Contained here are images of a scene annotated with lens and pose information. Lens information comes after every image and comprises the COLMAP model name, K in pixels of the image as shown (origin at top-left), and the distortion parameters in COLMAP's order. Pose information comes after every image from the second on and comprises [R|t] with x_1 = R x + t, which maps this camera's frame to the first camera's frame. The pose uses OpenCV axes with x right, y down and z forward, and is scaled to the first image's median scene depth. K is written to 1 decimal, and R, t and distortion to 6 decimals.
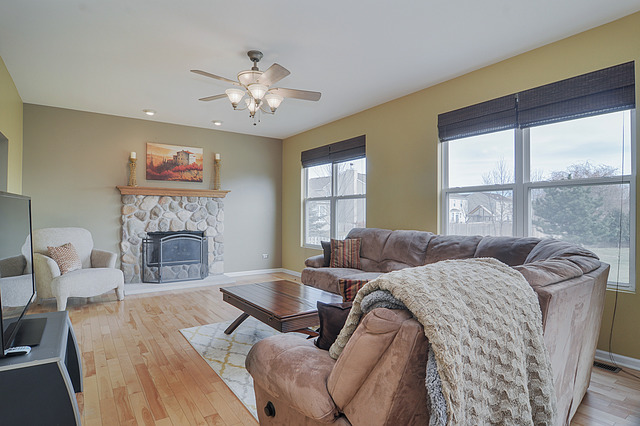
lens RADIAL K [[340.3, 0, 310.3], [0, 340.3, 215.6], [0, 0, 1]] dist [-0.001682, -0.000237]
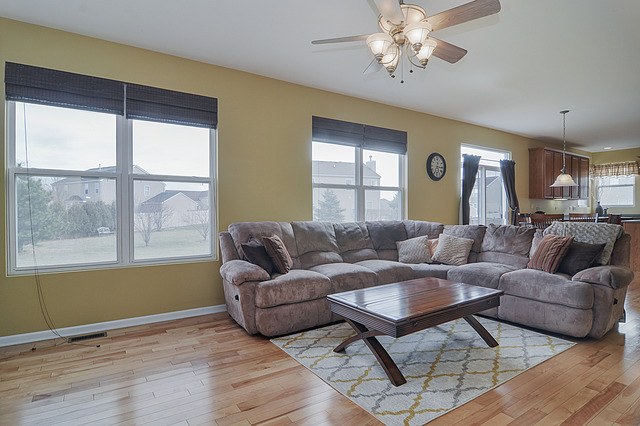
lens RADIAL K [[342.4, 0, 320.0], [0, 342.4, 213.0], [0, 0, 1]] dist [-0.001000, -0.000219]
pose [[0.003501, -0.012754, 0.999913, -0.576755], [0.004425, 0.999909, 0.012739, 0.003587], [-0.999984, 0.004380, 0.003557, 0.759048]]
